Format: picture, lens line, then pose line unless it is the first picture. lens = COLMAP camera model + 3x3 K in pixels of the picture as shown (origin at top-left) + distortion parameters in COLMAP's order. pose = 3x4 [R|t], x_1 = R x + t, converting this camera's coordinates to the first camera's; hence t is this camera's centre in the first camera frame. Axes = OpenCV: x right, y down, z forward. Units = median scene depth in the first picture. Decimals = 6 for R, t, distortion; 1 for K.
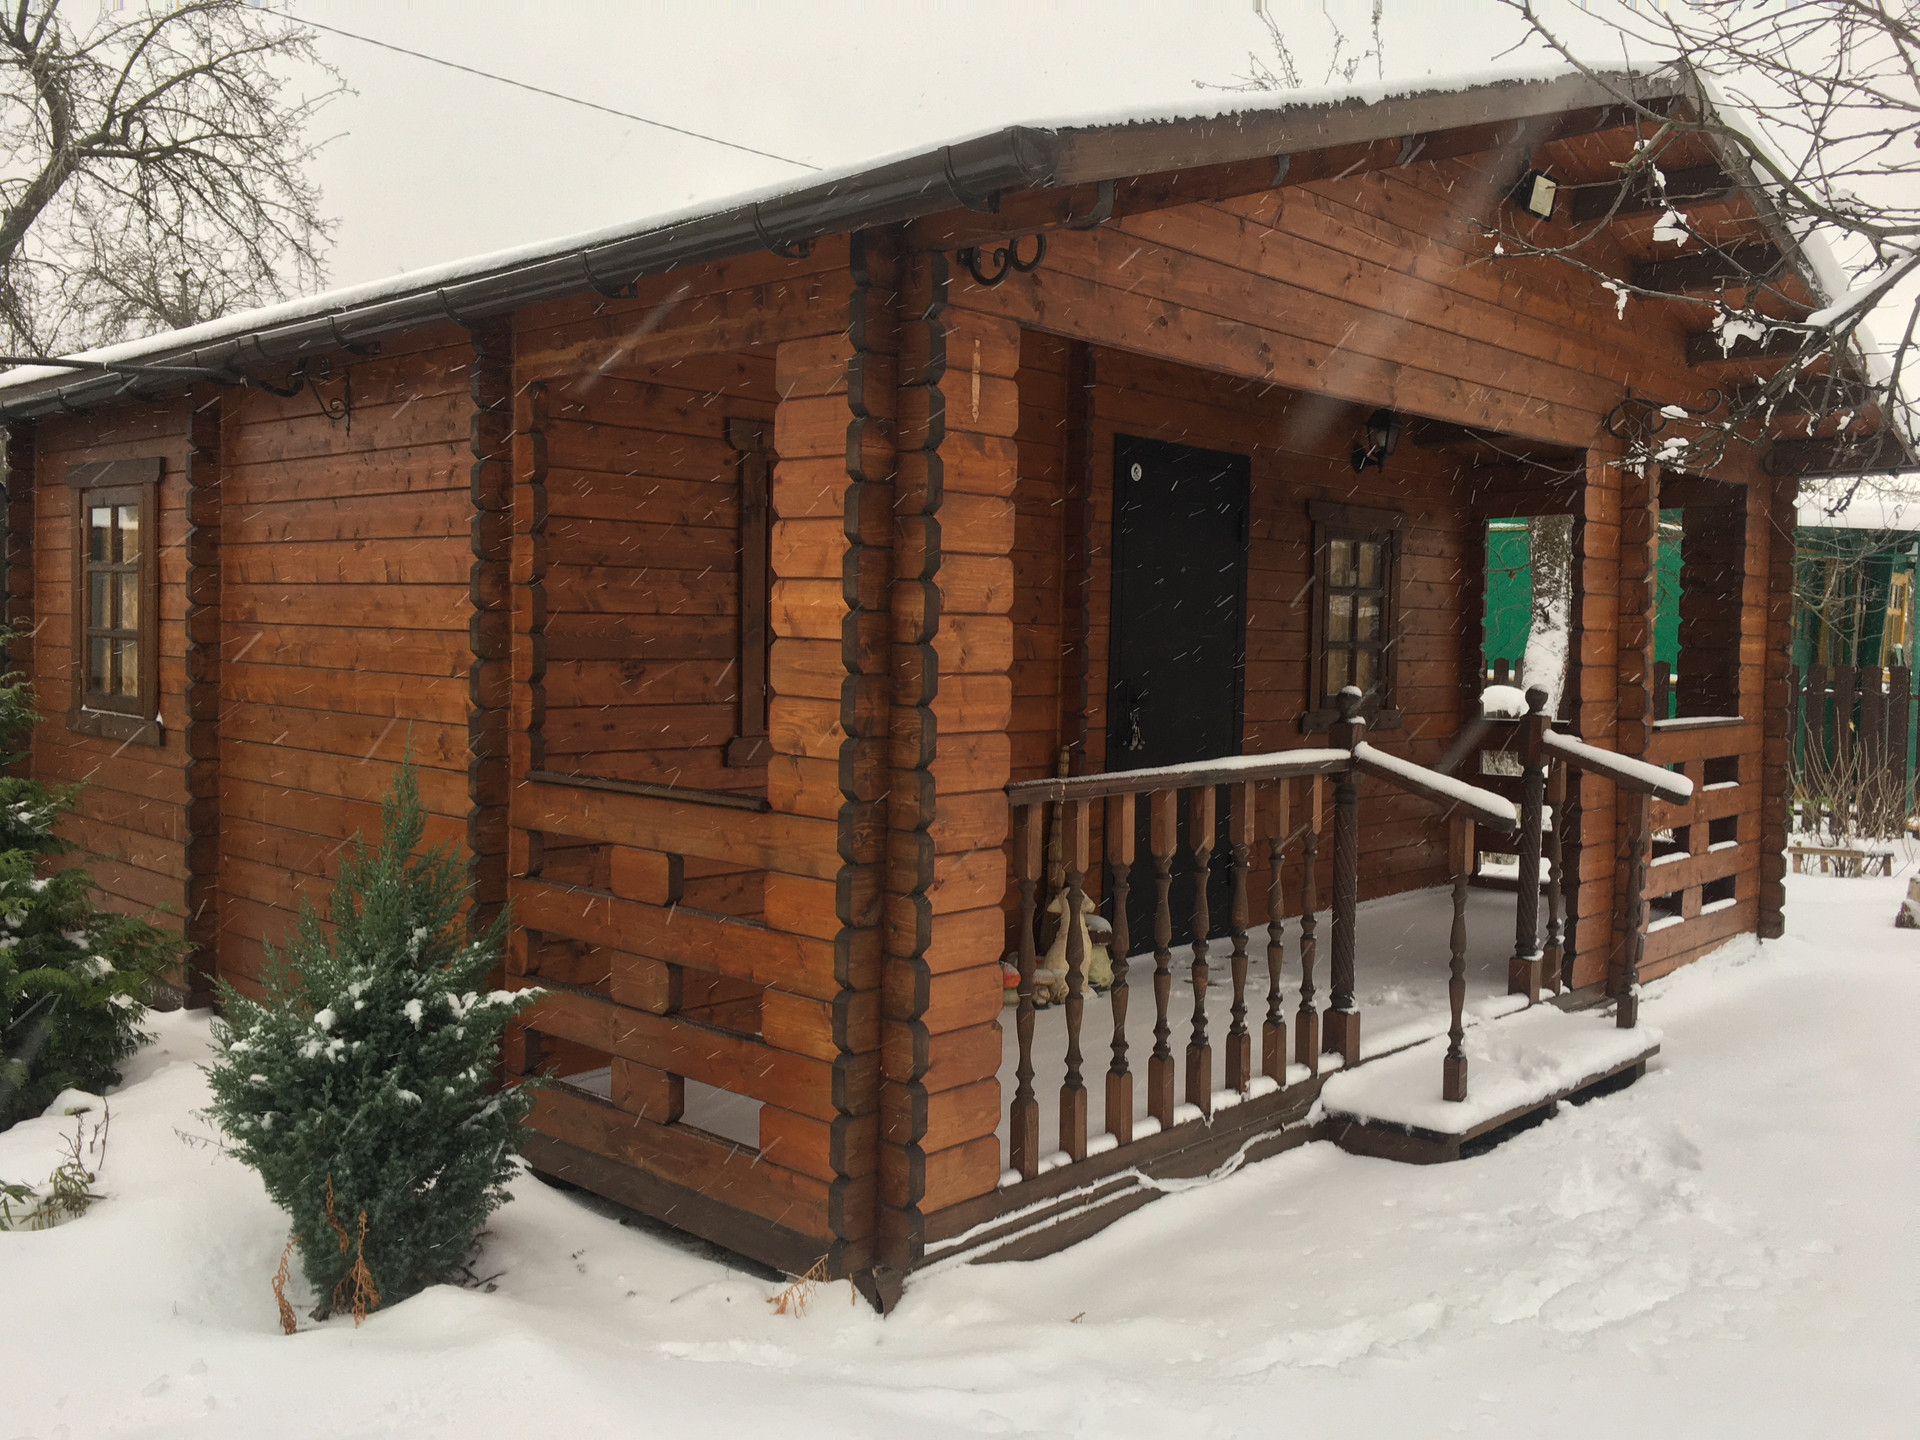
lens RADIAL K [[1617.0, 0, 962.6], [0, 1617.0, 712.7], [0, 0, 1]] dist [0.071284, -0.090715]
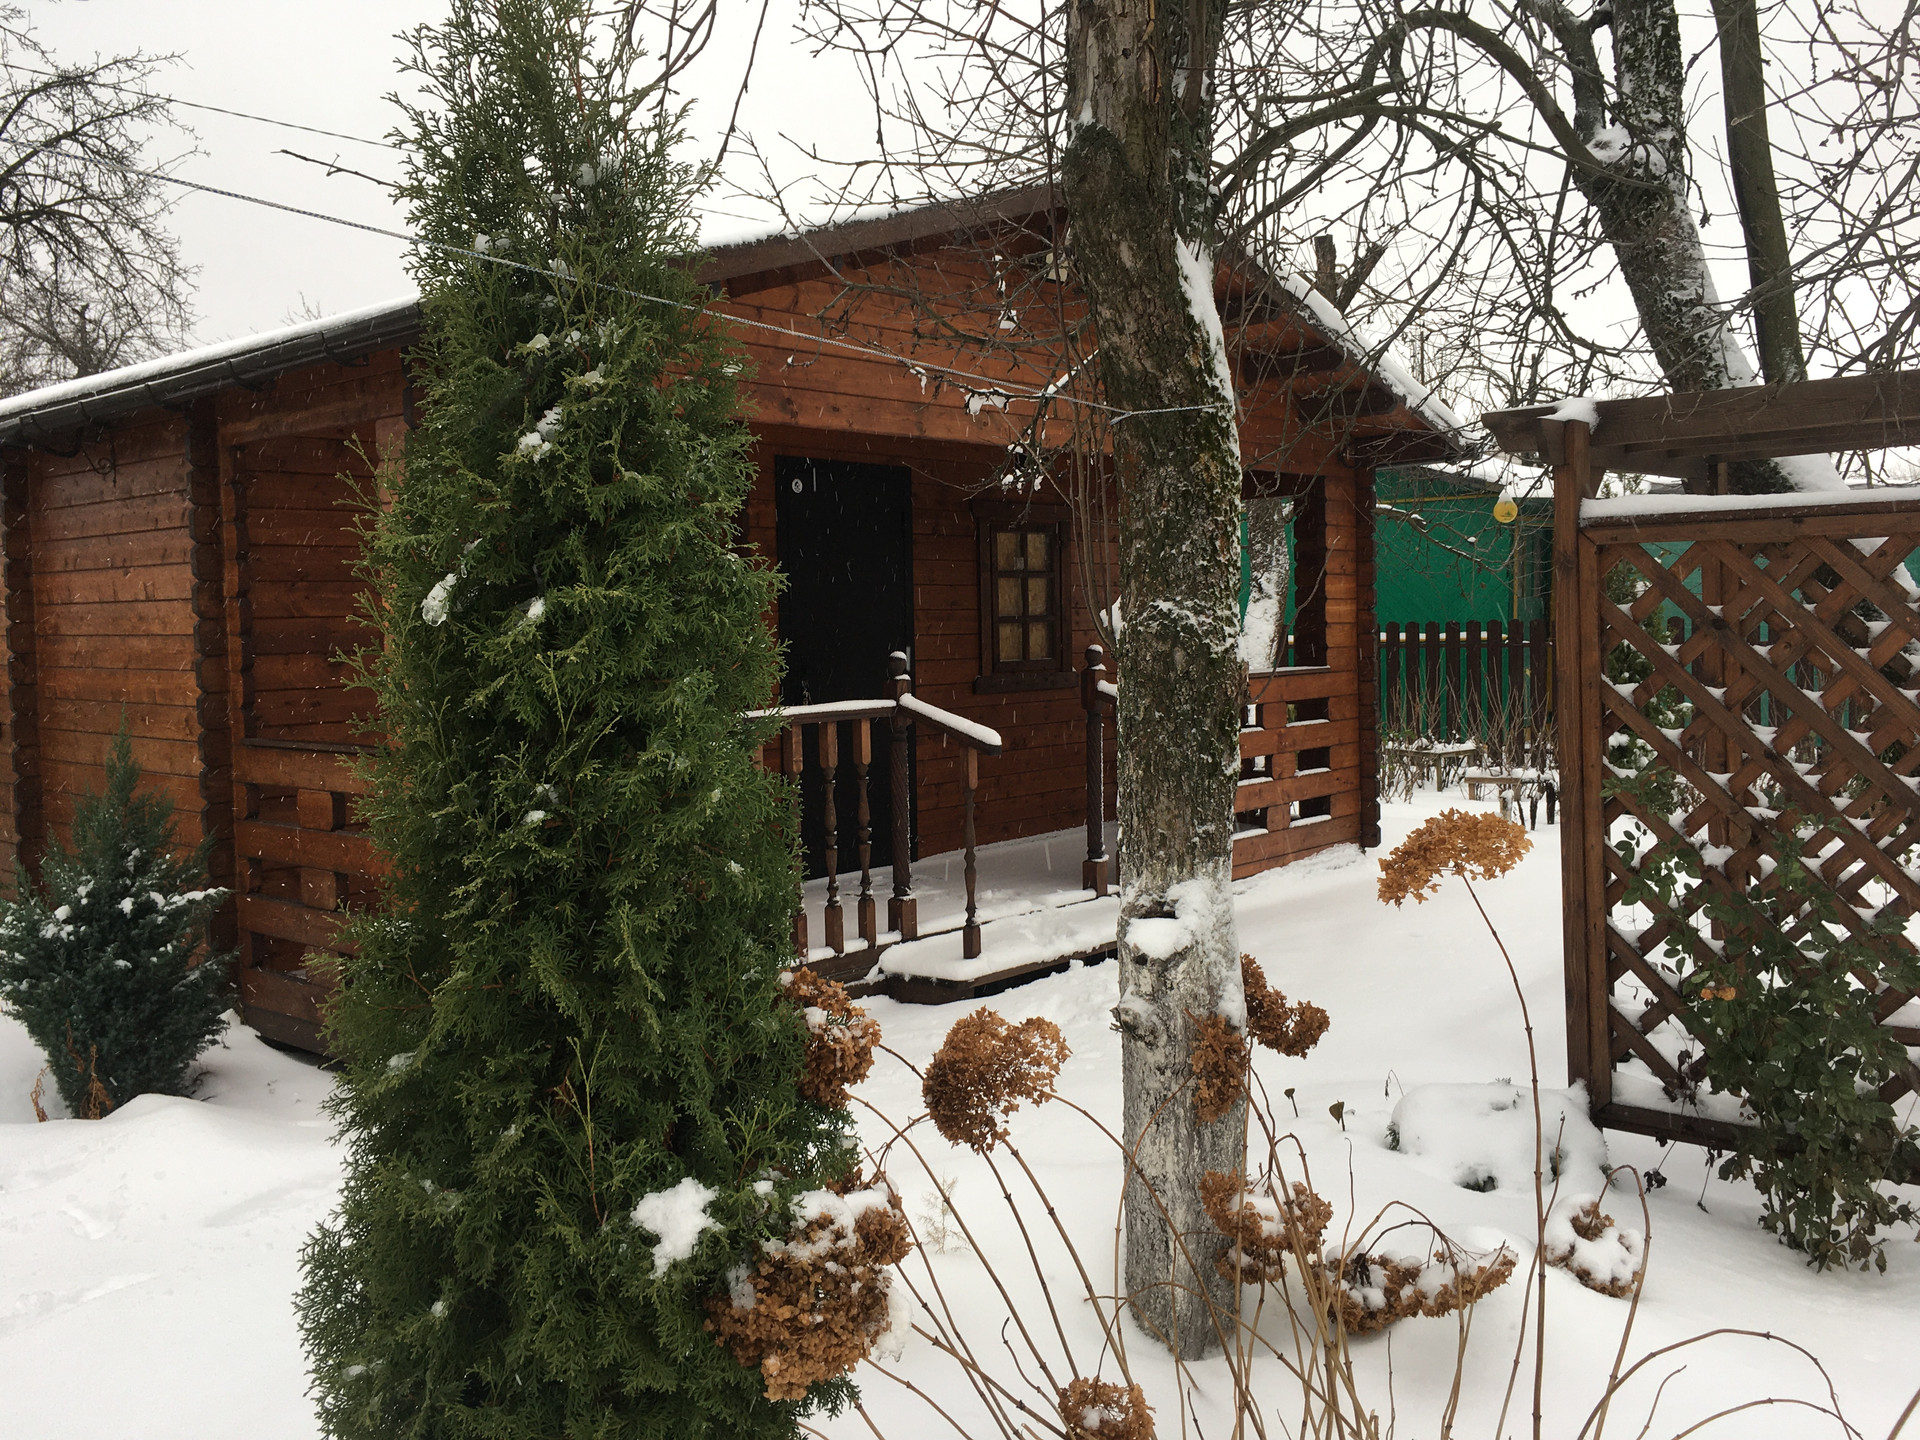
lens RADIAL K [[1617.0, 0, 957.4], [0, 1617.0, 718.4], [0, 0, 1]] dist [0.071284, -0.090715]
pose [[0.999056, -0.039905, 0.017152, 0.254714], [0.039695, 0.999135, 0.012413, 0.022492], [-0.017633, -0.011721, 0.999776, -0.299562]]
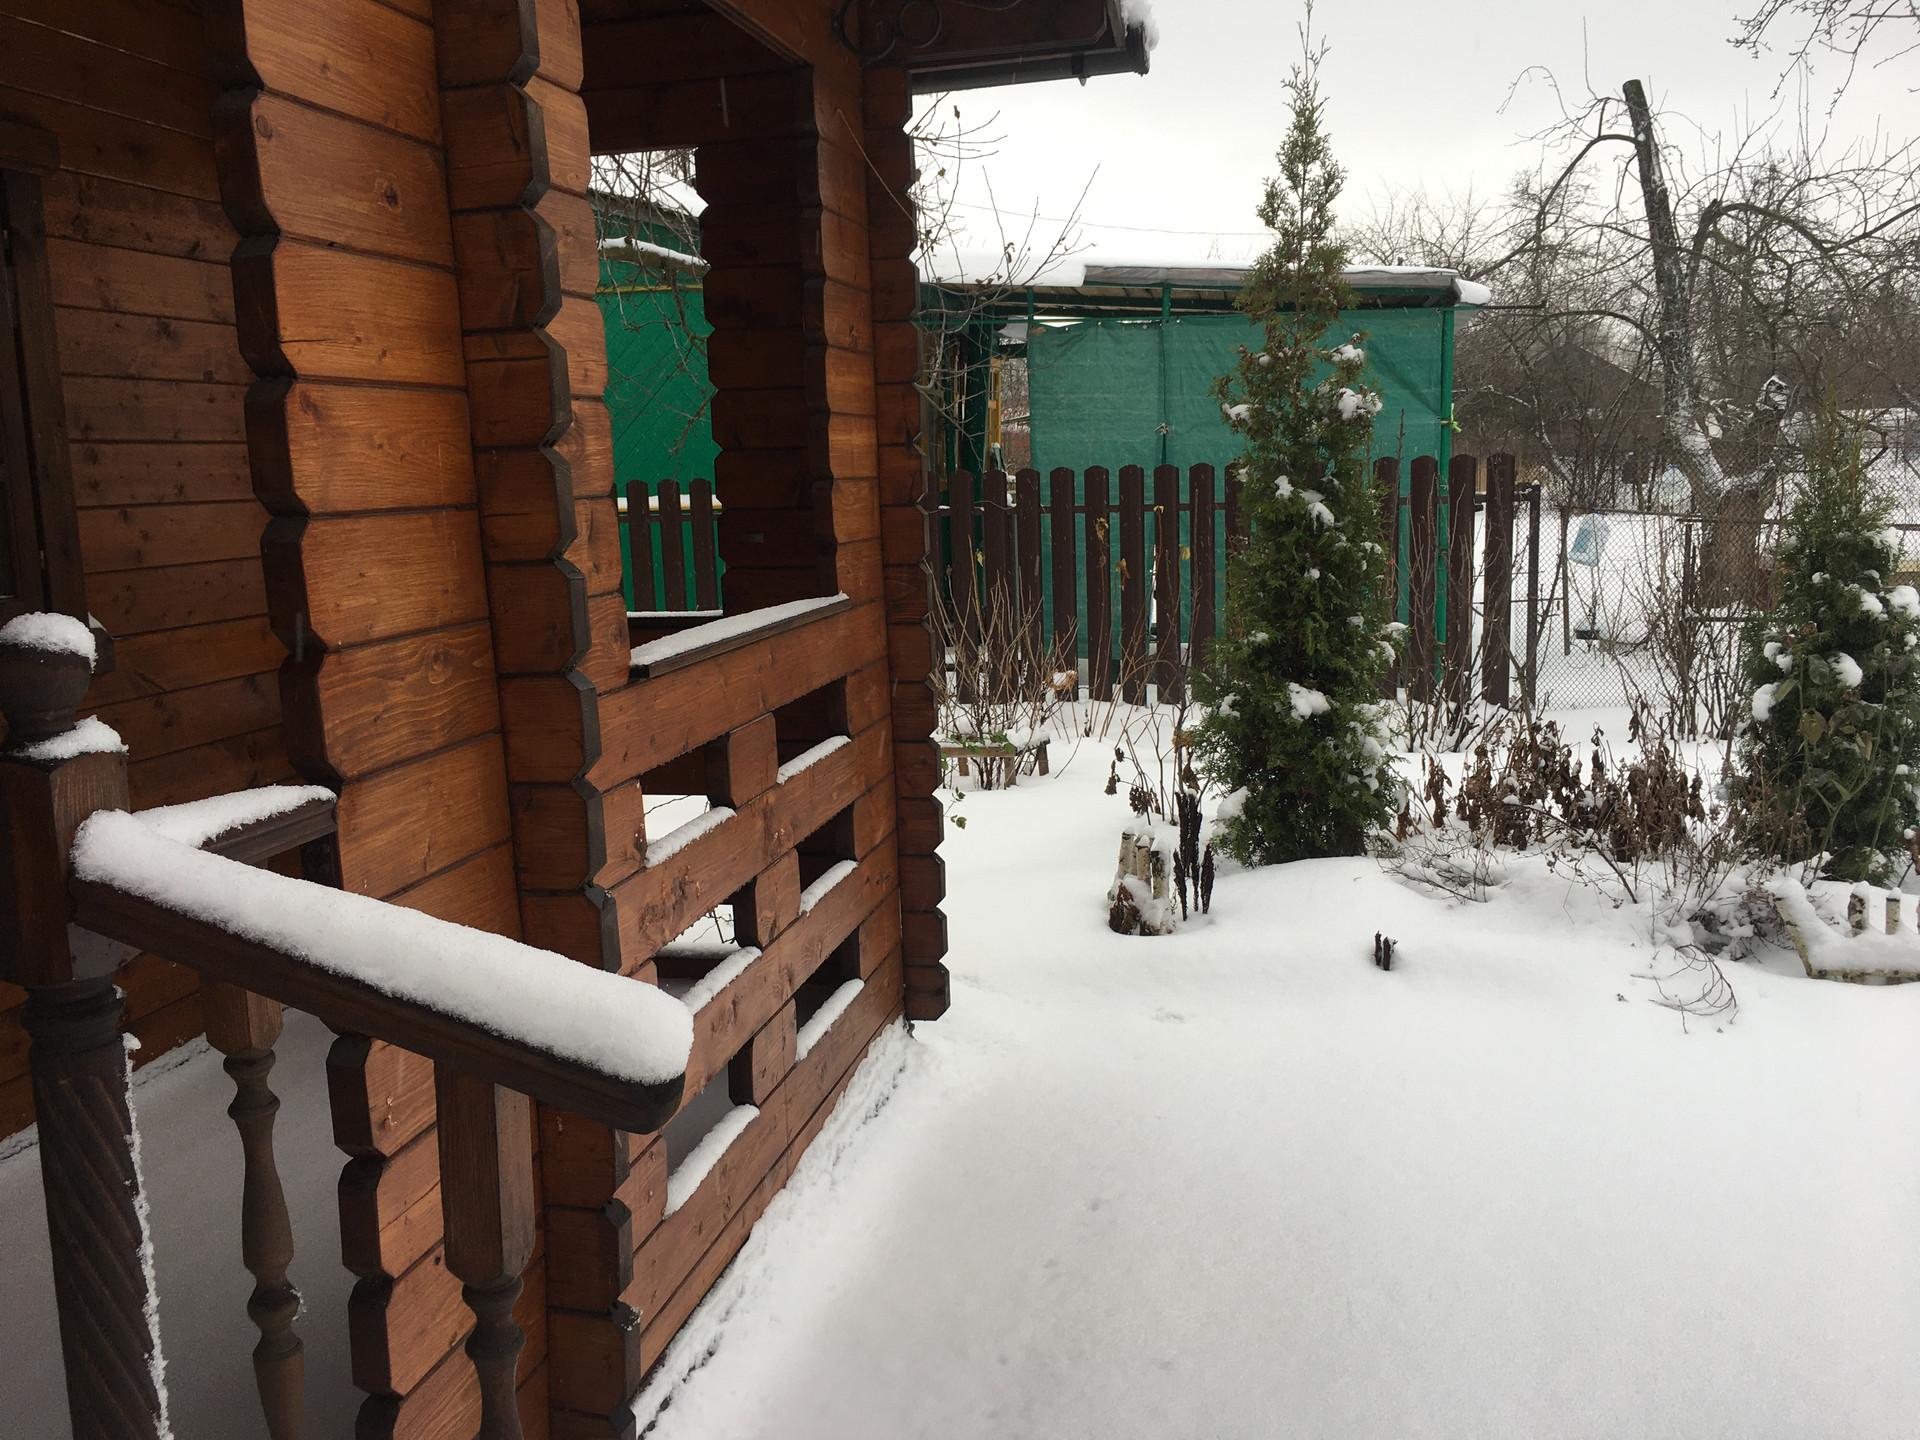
lens RADIAL K [[1617.0, 0, 956.0], [0, 1617.0, 719.2], [0, 0, 1]] dist [0.071284, -0.090715]
pose [[0.865875, -0.123264, 0.484836, 0.402756], [0.069348, 0.989387, 0.127690, -0.026829], [-0.495430, -0.076941, 0.865234, 0.850263]]
